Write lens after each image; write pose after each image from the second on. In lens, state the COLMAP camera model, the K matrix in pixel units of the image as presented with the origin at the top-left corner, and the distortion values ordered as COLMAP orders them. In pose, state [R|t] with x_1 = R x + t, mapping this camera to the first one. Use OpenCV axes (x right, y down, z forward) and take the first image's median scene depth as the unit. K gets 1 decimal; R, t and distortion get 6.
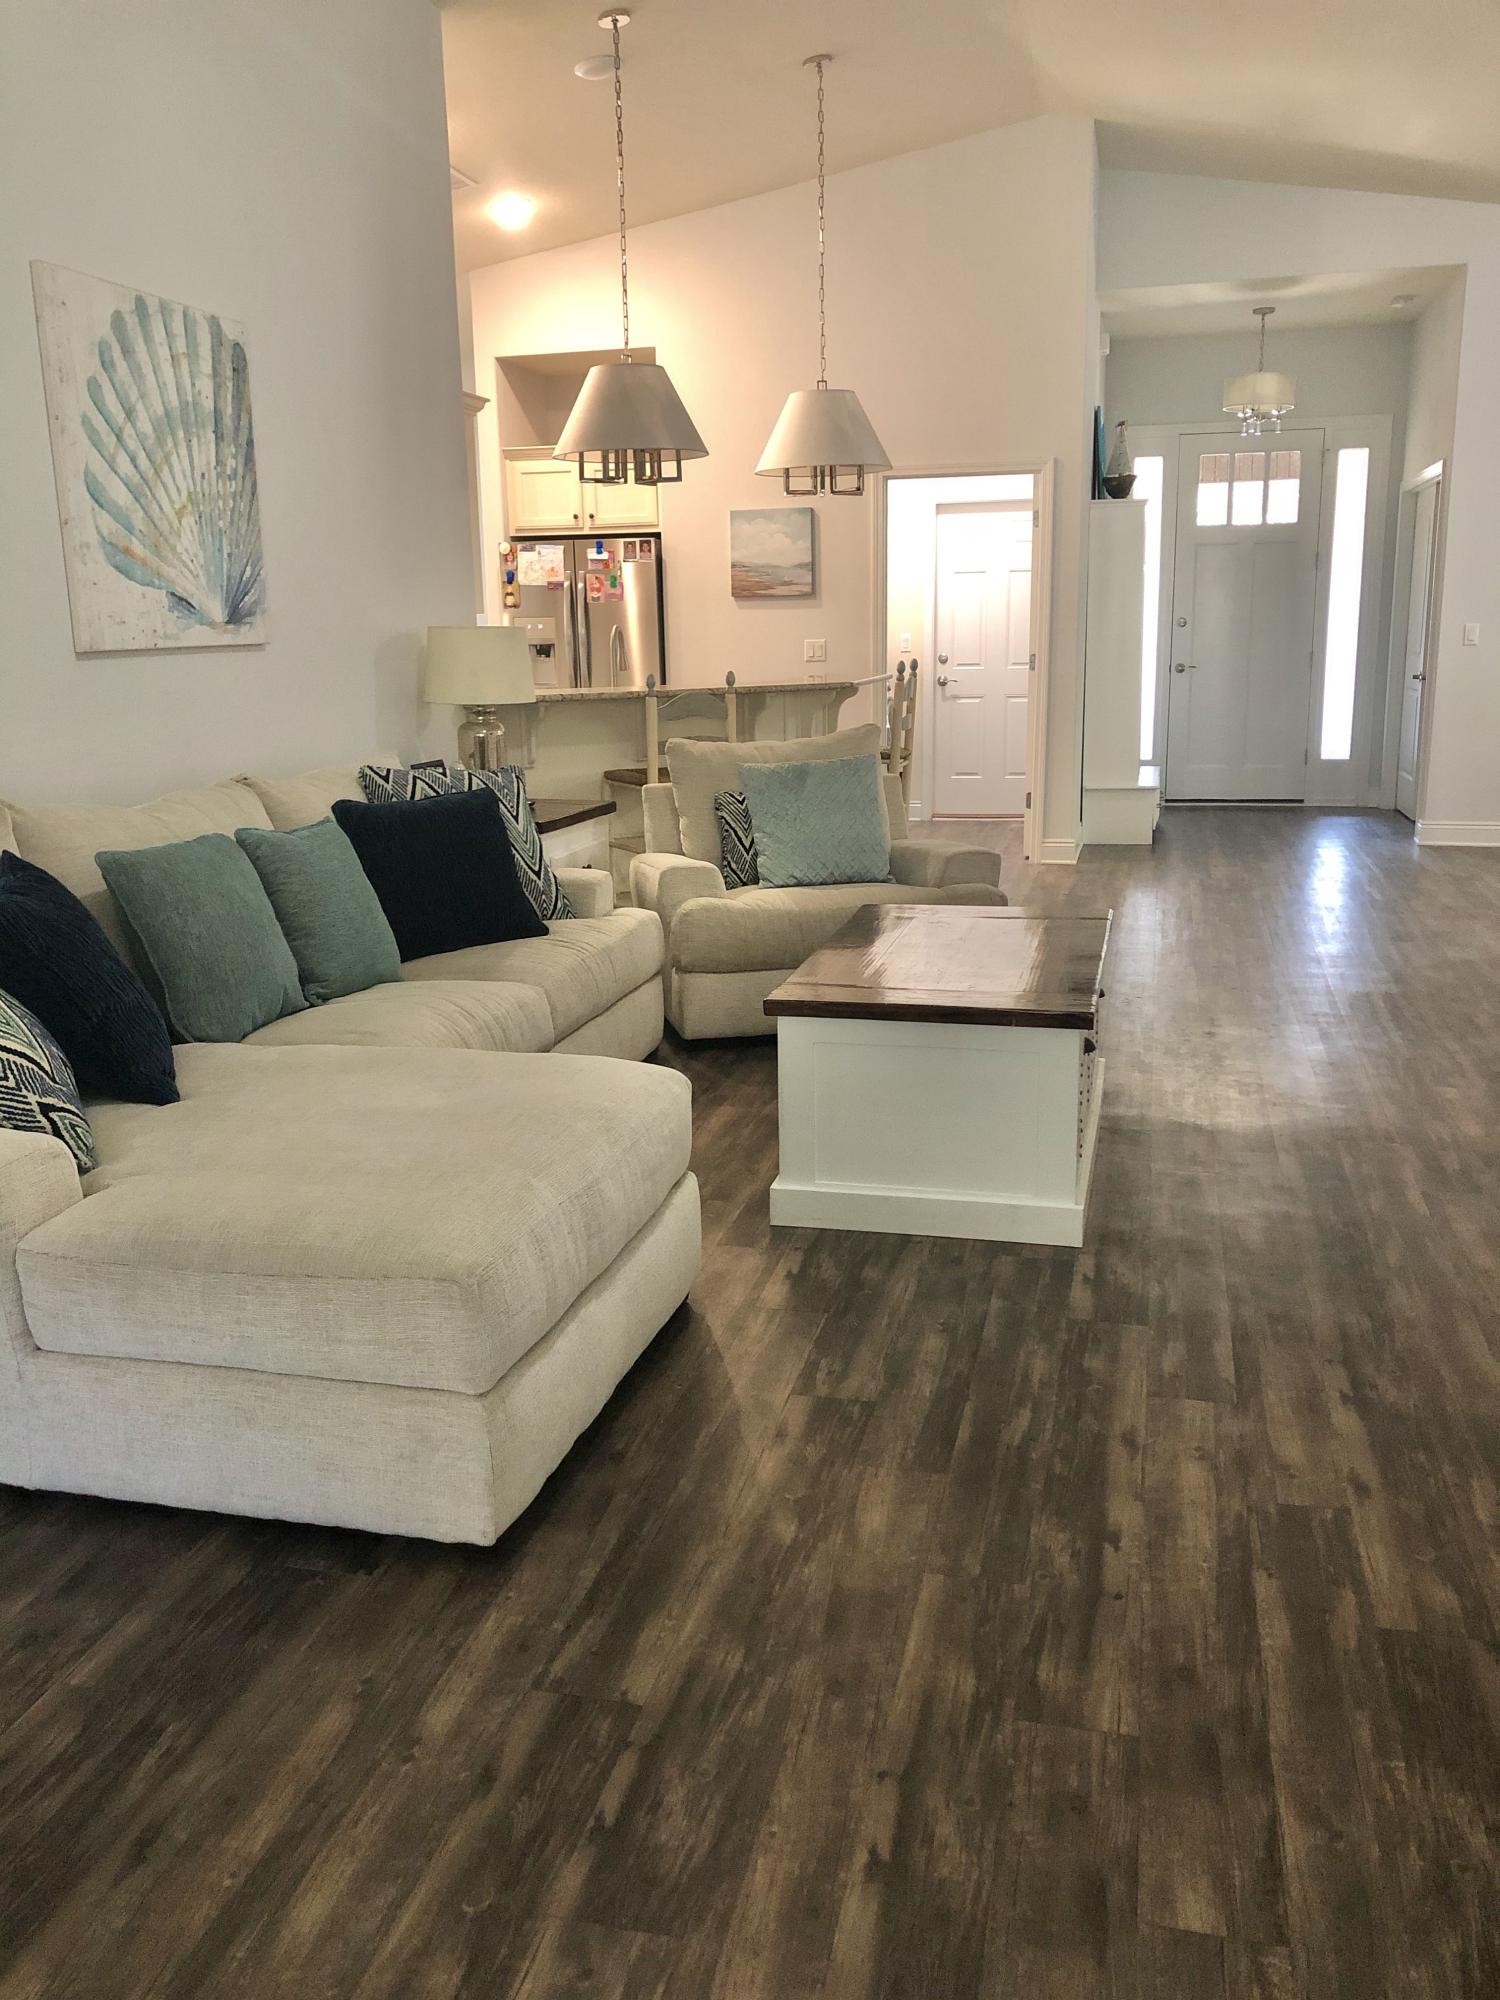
lens RADIAL K [[1633.7, 0, 742.8], [0, 1633.7, 1001.7], [0, 0, 1]] dist [0.030950, -0.033424]
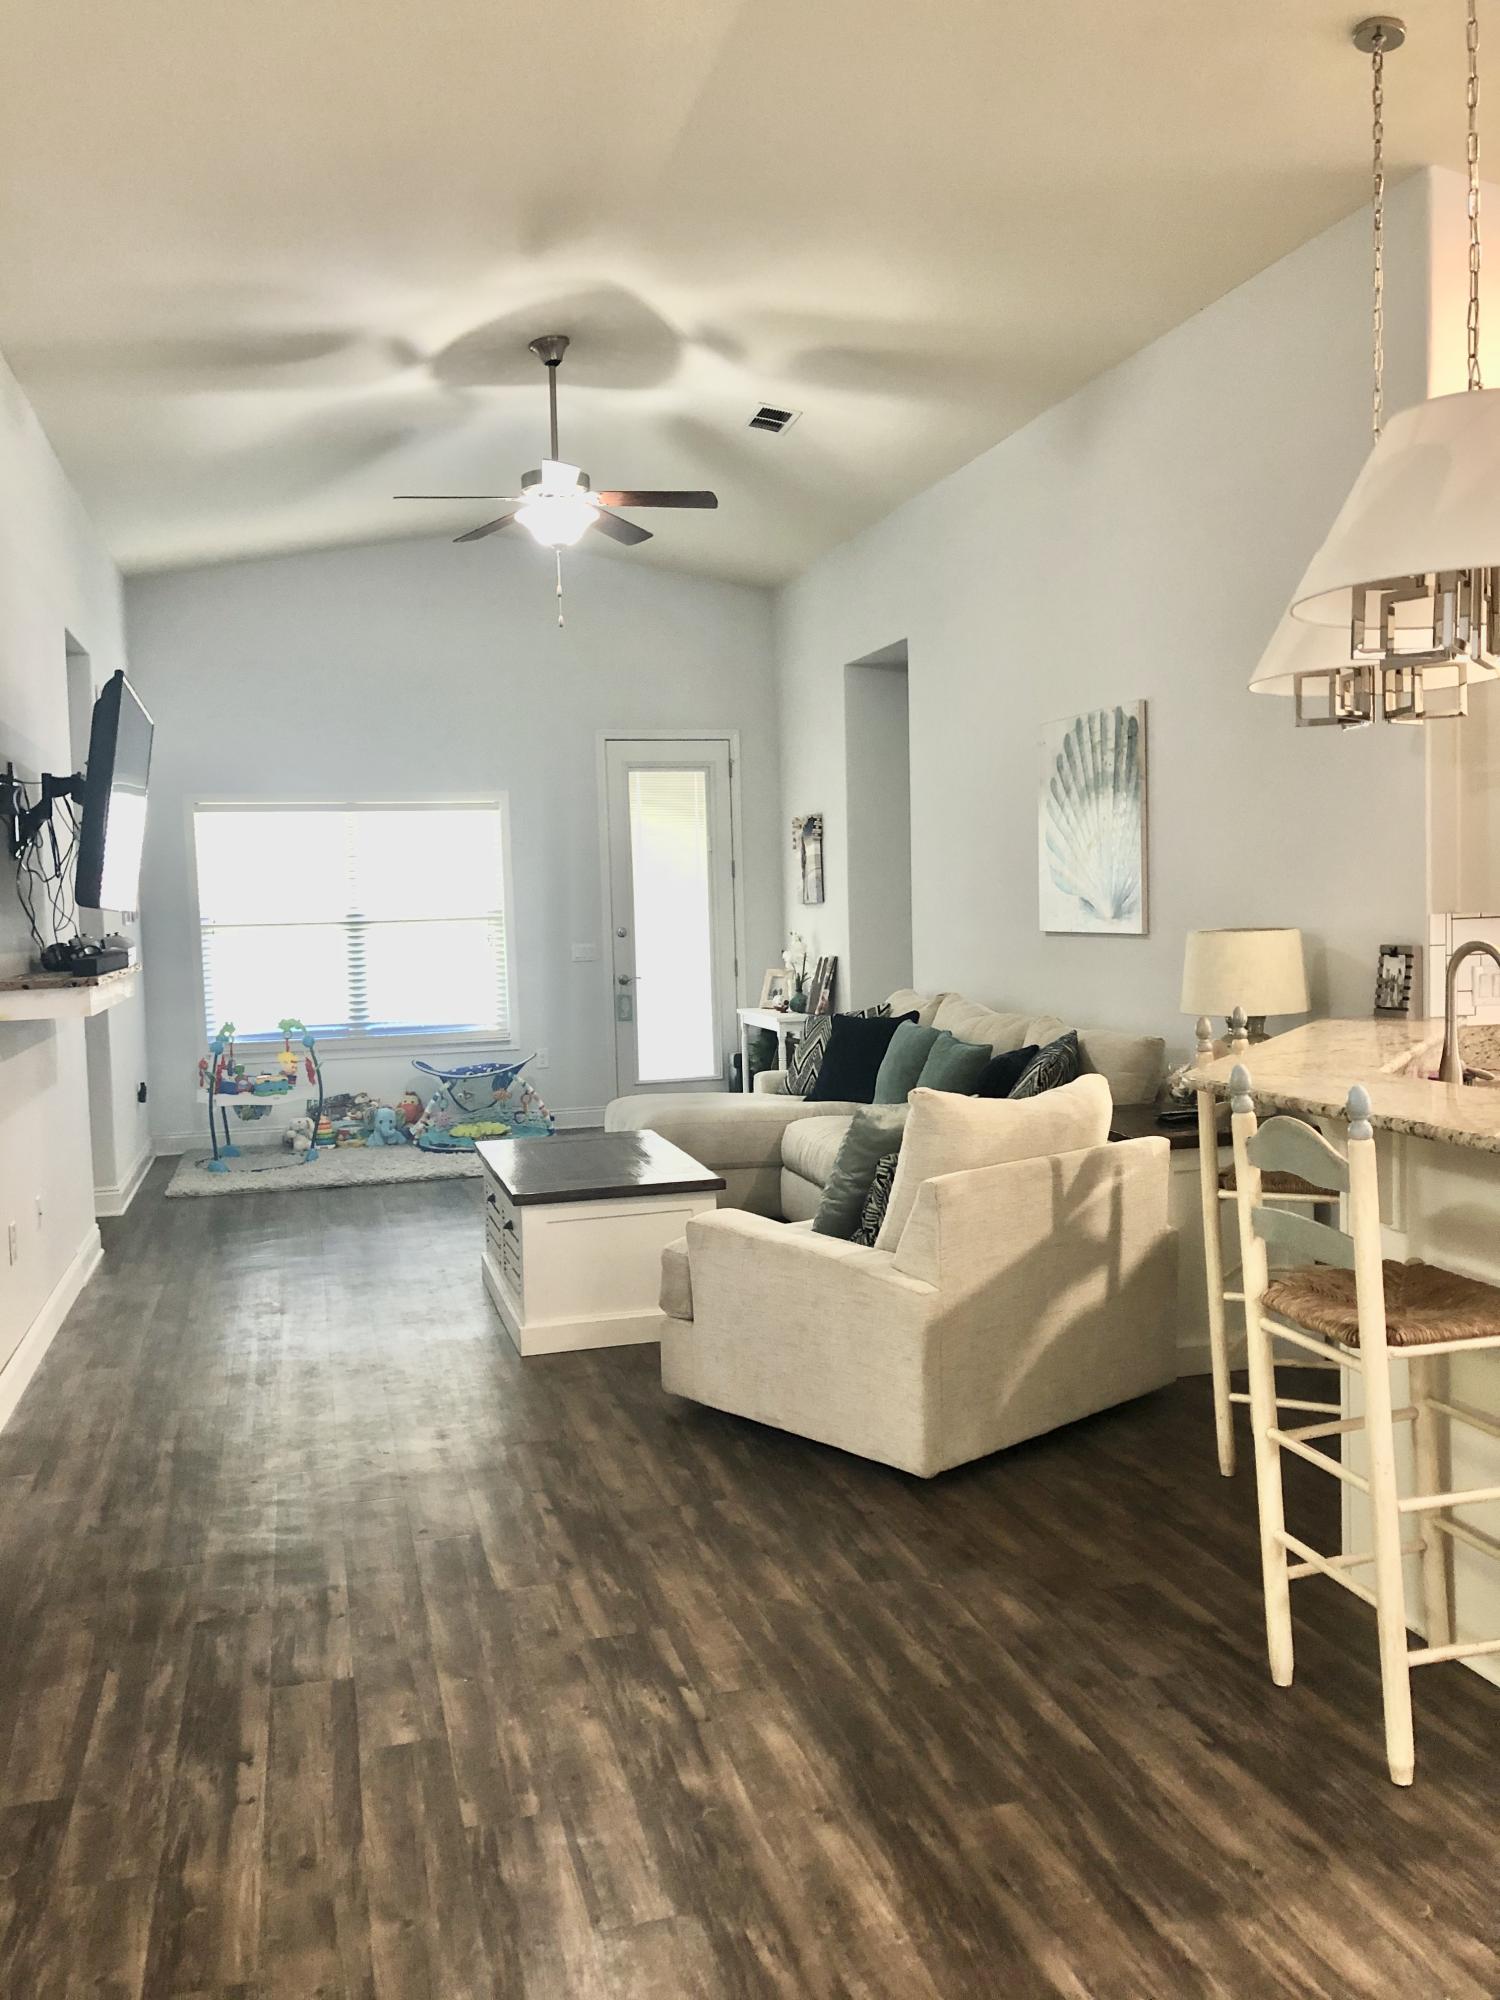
lens RADIAL K [[1633.7, 0, 749.6], [0, 1633.7, 993.8], [0, 0, 1]] dist [0.030950, -0.033424]
pose [[-0.871757, 0.071781, -0.484652, 0.667808], [-0.070304, 0.960645, 0.268736, -0.546815], [0.484869, 0.268345, -0.832402, 2.126146]]
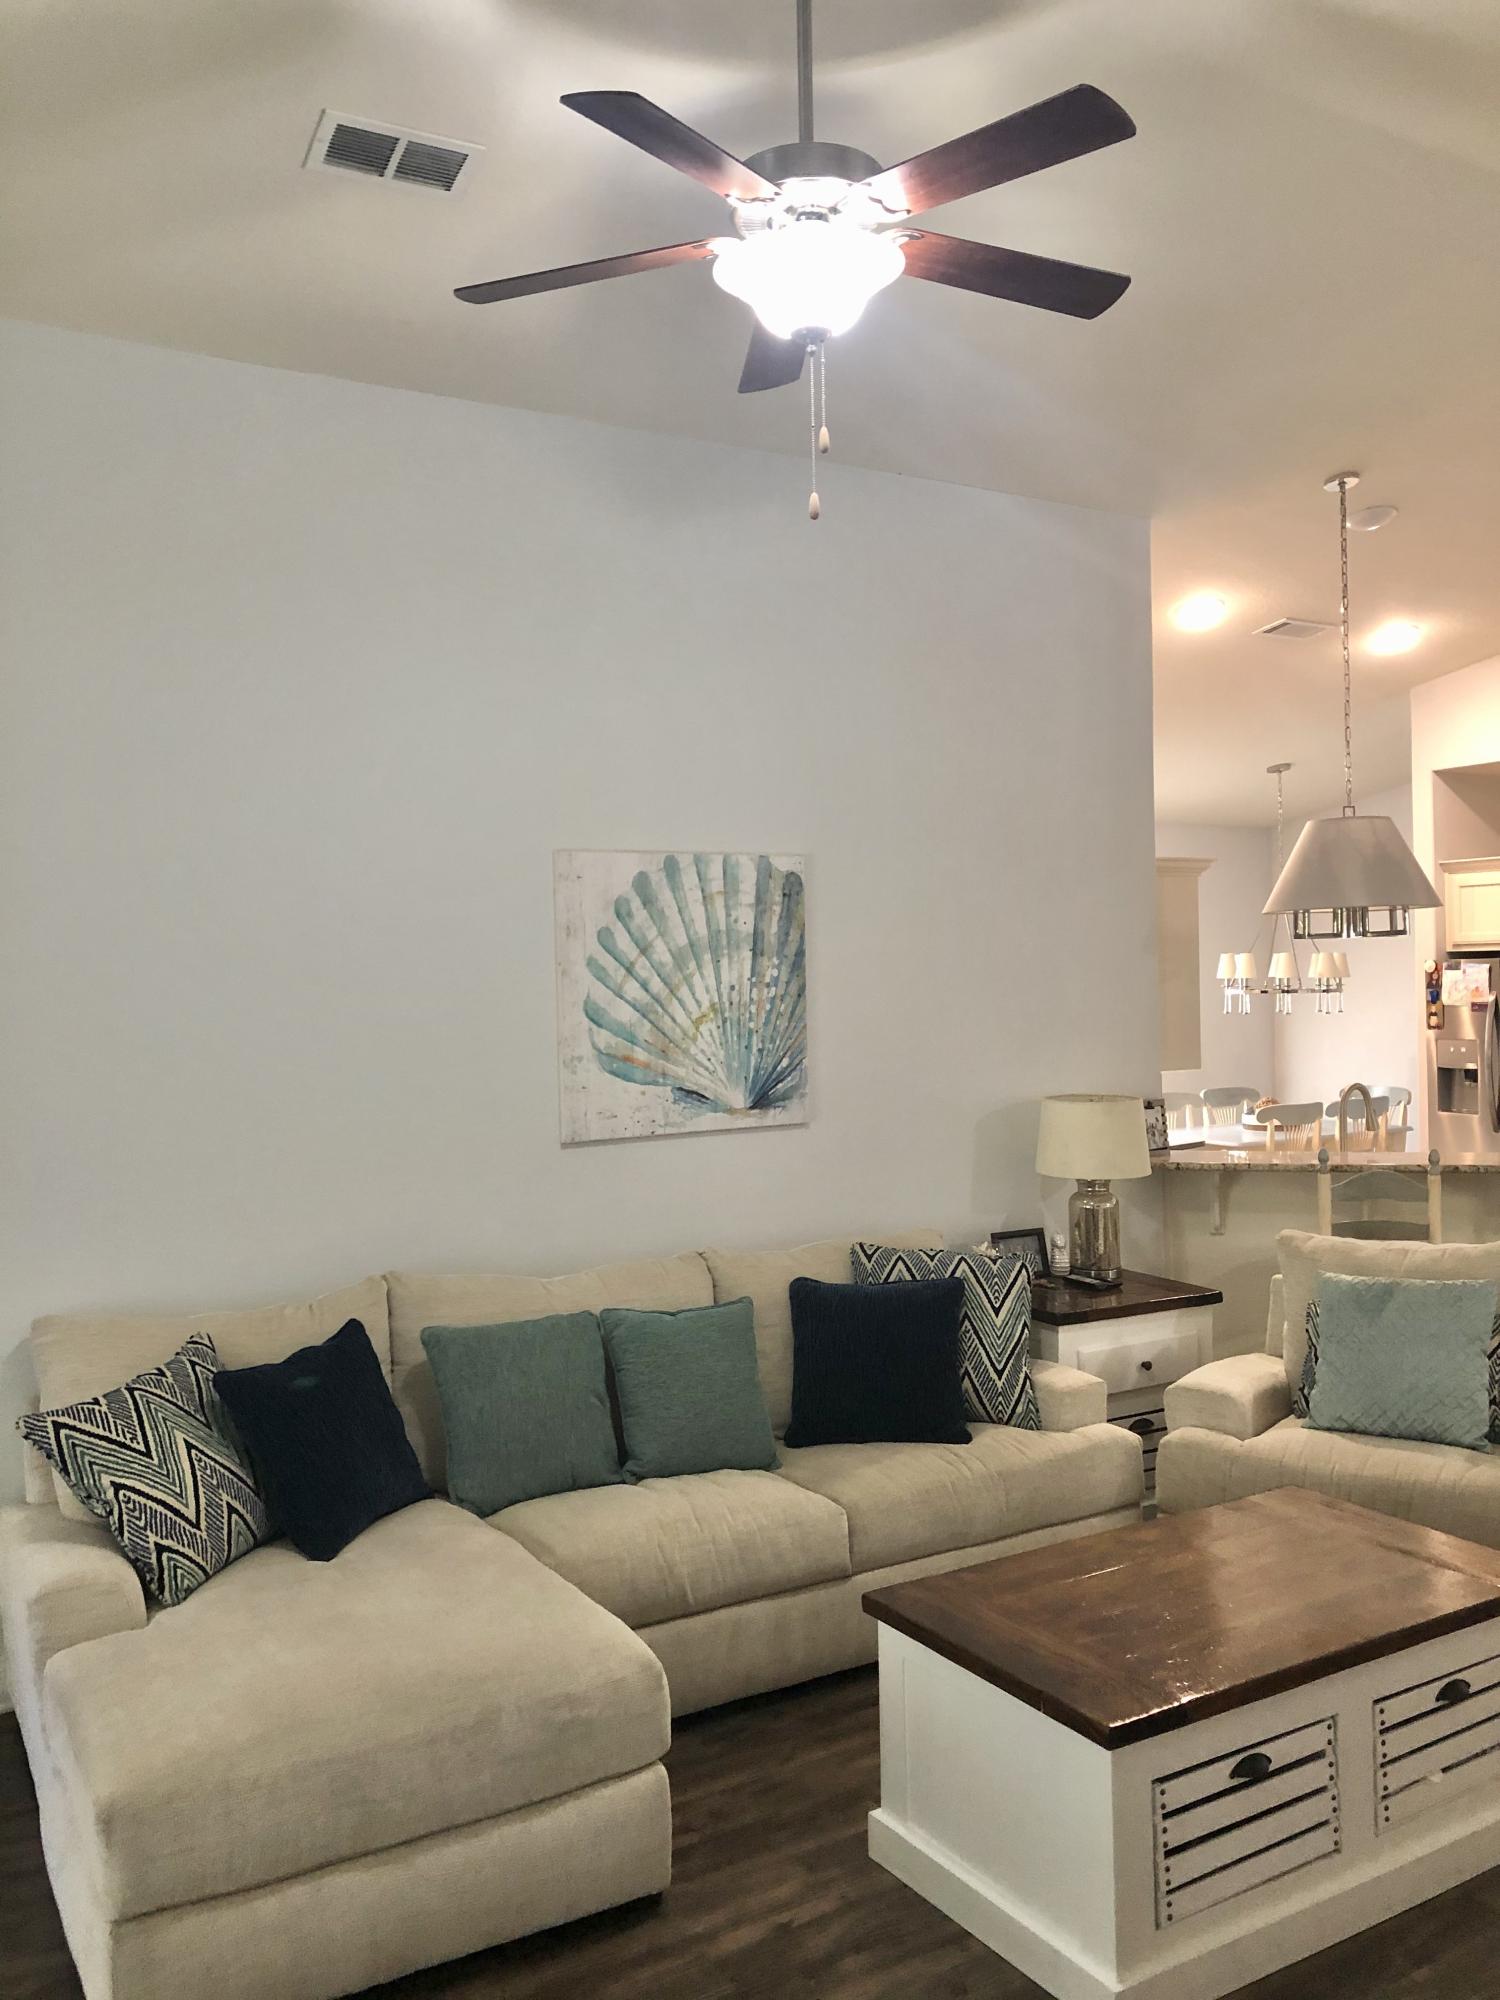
lens RADIAL K [[1633.7, 0, 725.4], [0, 1633.7, 942.7], [0, 0, 1]] dist [0.030950, -0.033424]
pose [[0.704394, -0.018823, -0.709559, 0.505968], [-0.149713, 0.973220, -0.174441, -0.148975], [0.693841, 0.229105, 0.682712, 0.193201]]
